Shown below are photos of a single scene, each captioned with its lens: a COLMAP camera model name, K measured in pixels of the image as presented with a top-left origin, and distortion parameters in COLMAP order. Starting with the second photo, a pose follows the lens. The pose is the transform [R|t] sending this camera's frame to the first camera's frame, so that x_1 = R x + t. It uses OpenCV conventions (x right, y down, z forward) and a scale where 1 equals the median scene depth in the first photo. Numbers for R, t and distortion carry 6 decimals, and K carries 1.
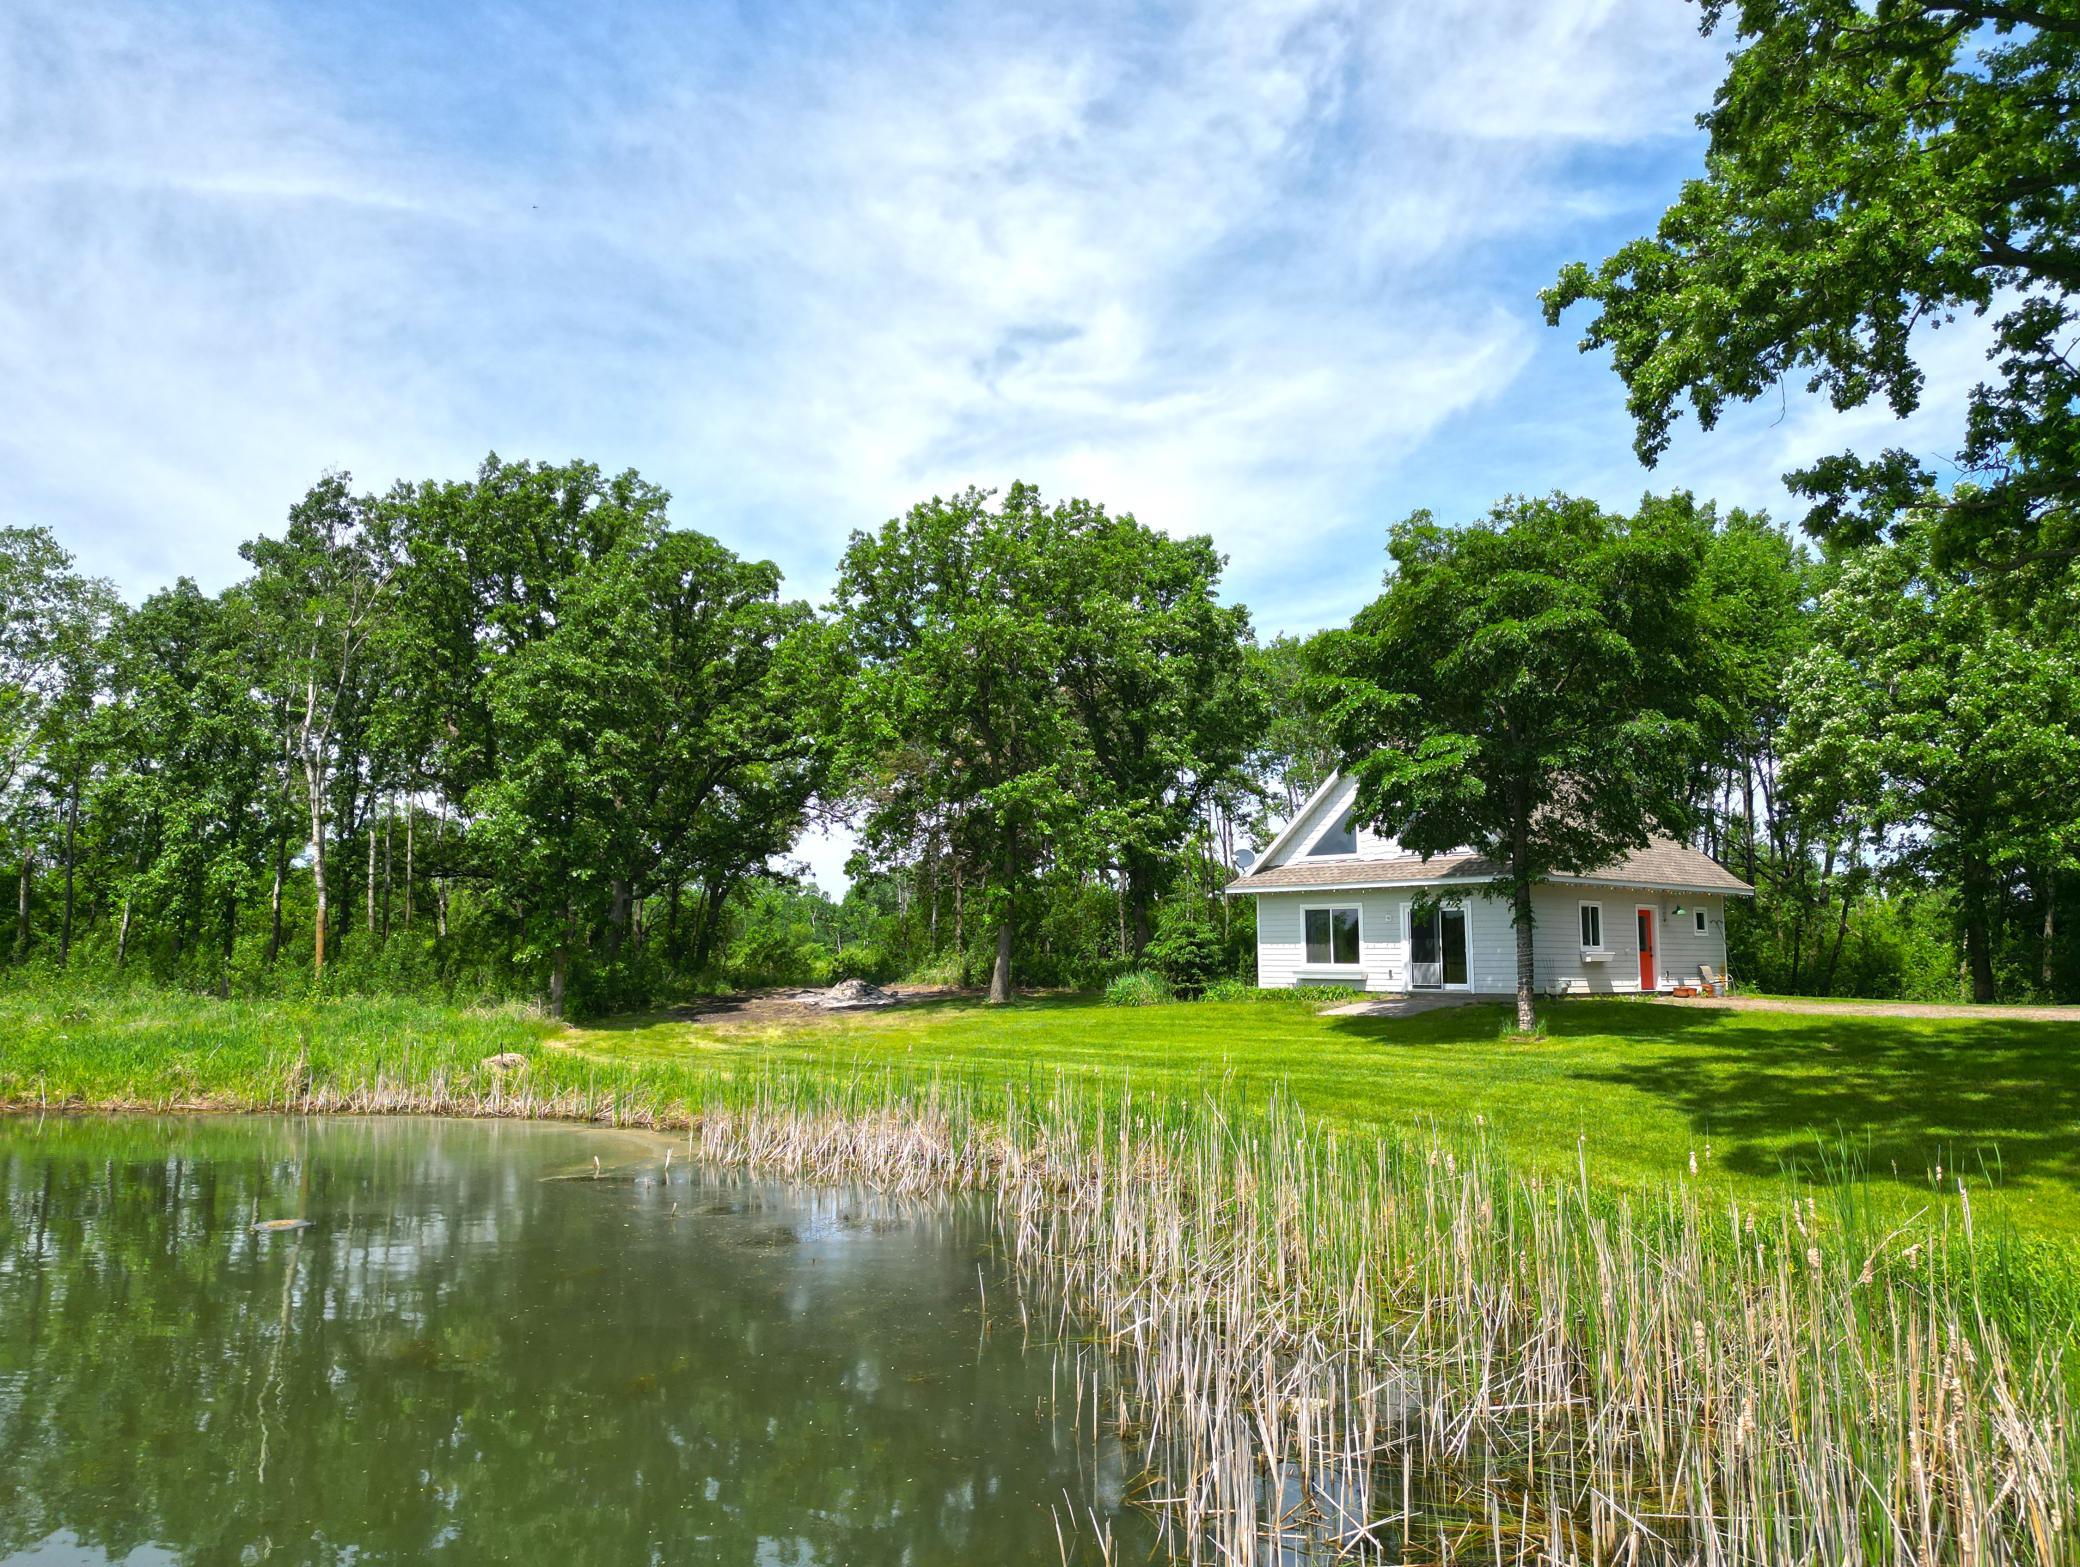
lens RADIAL K [[1484.8, 0, 1026.1], [0, 1484.8, 800.6], [0, 0, 1]] dist [0.022501, -0.042080]
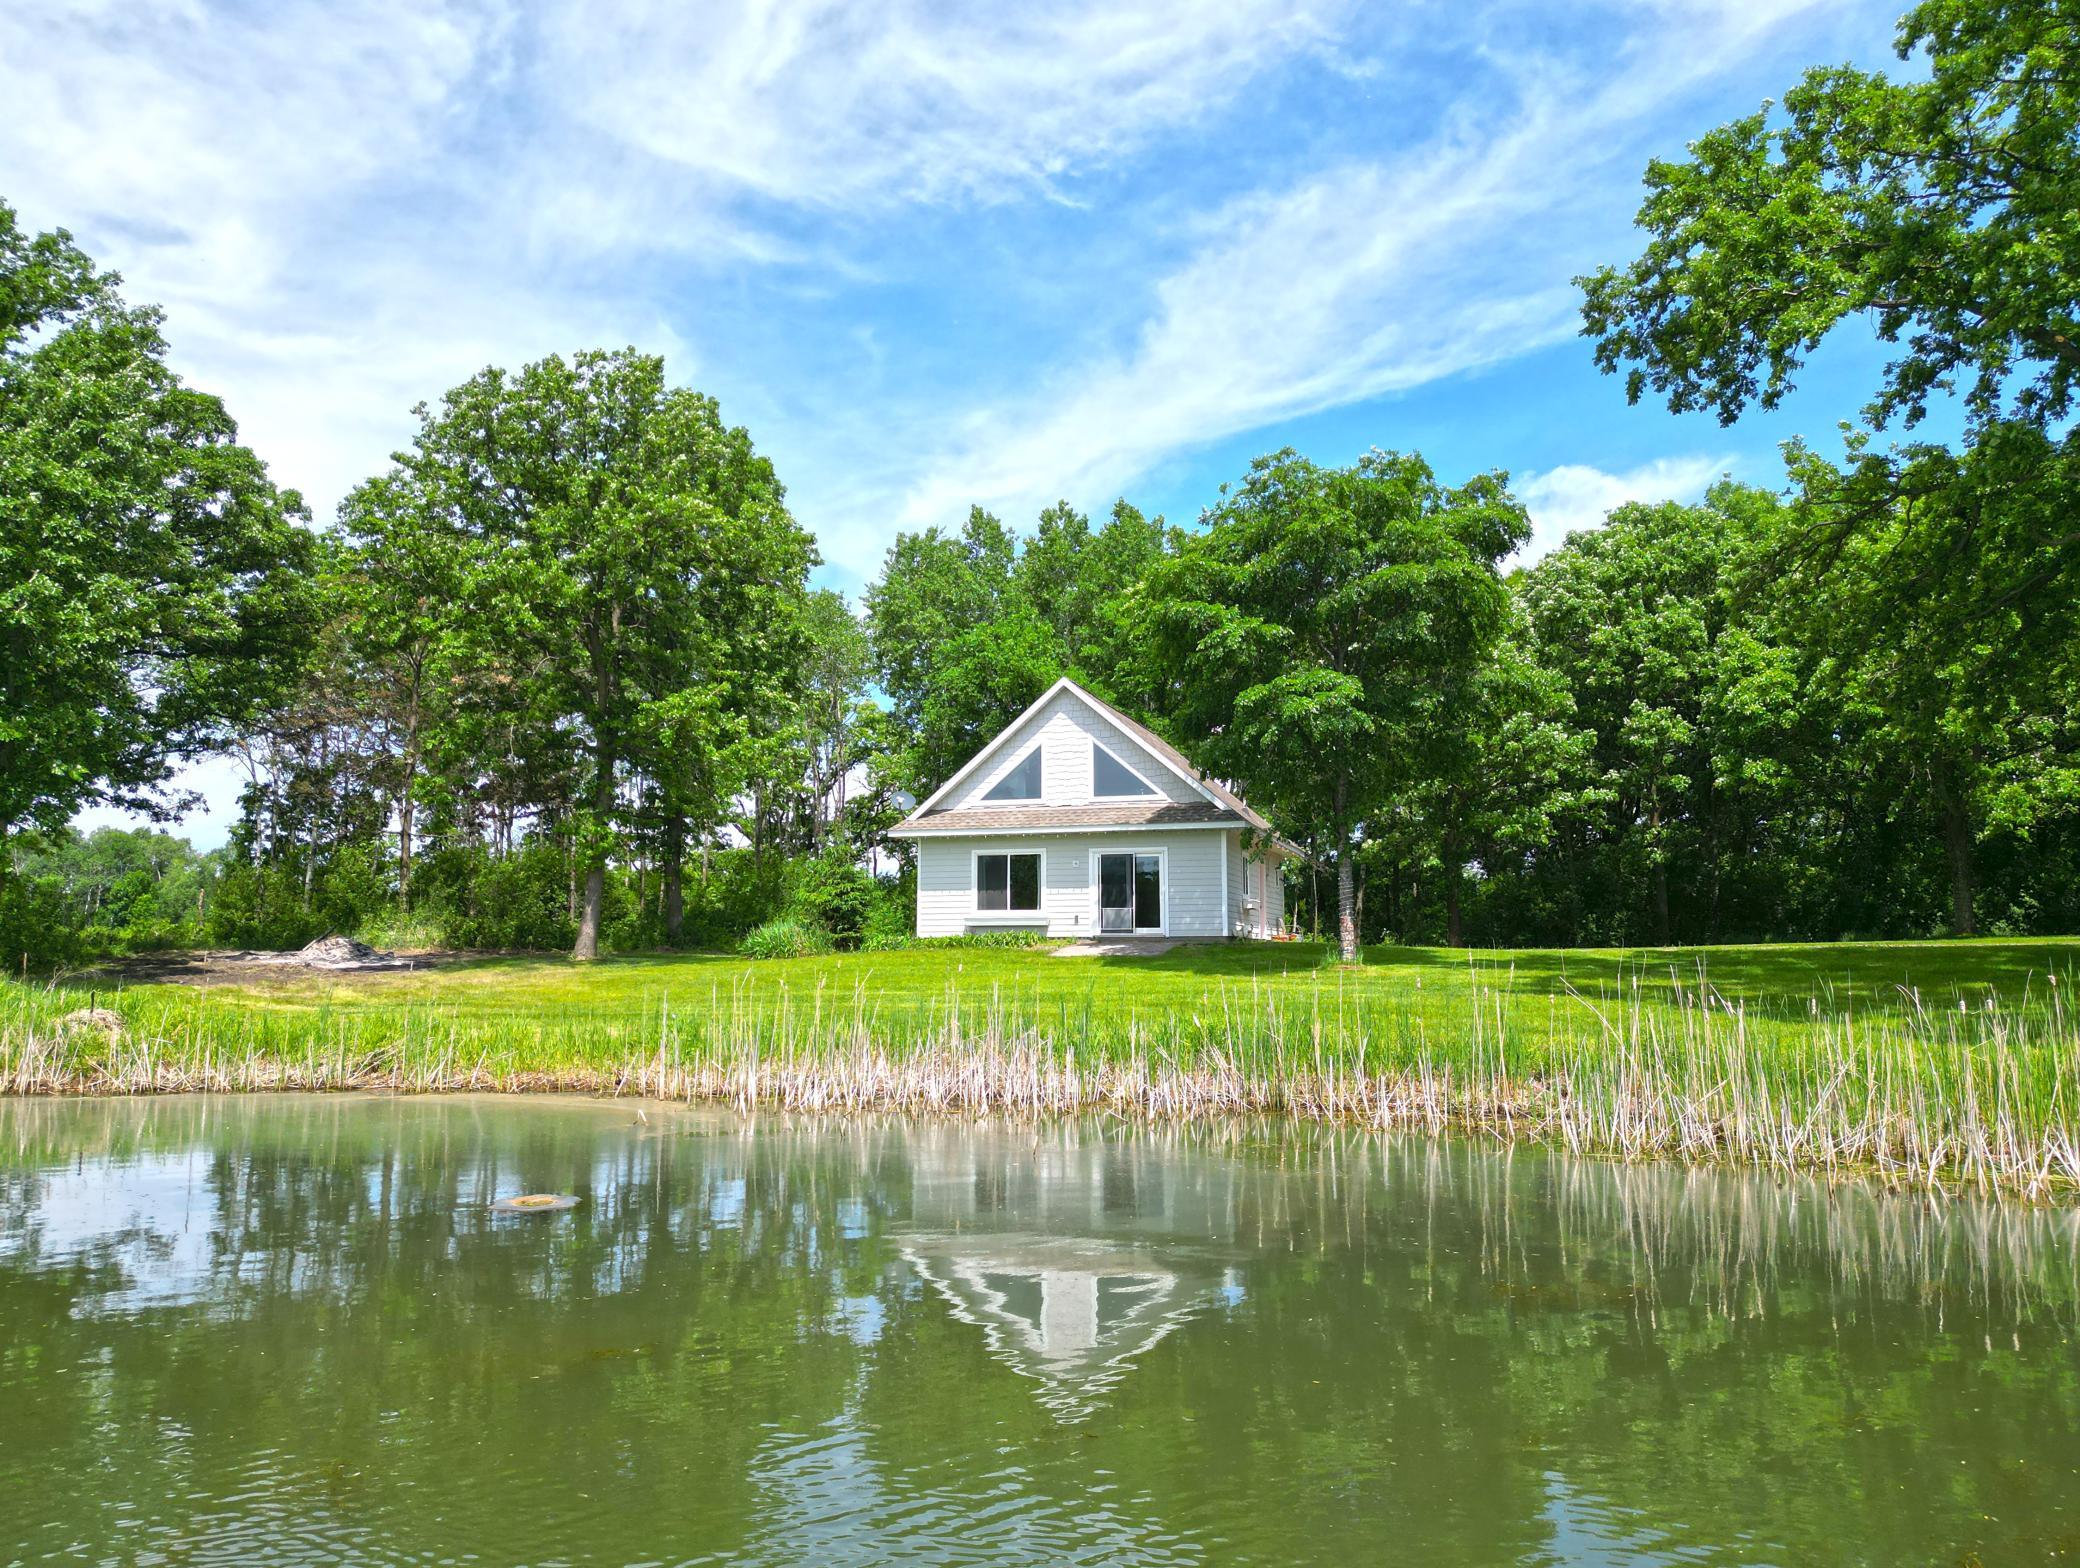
lens RADIAL K [[1484.8, 0, 1042.9], [0, 1484.8, 785.1], [0, 0, 1]] dist [0.022501, -0.042080]
pose [[0.835089, 0.061626, 0.546652, -0.289341], [-0.054761, 0.998082, -0.028863, 0.049759], [-0.547382, -0.005832, 0.836863, 0.152475]]
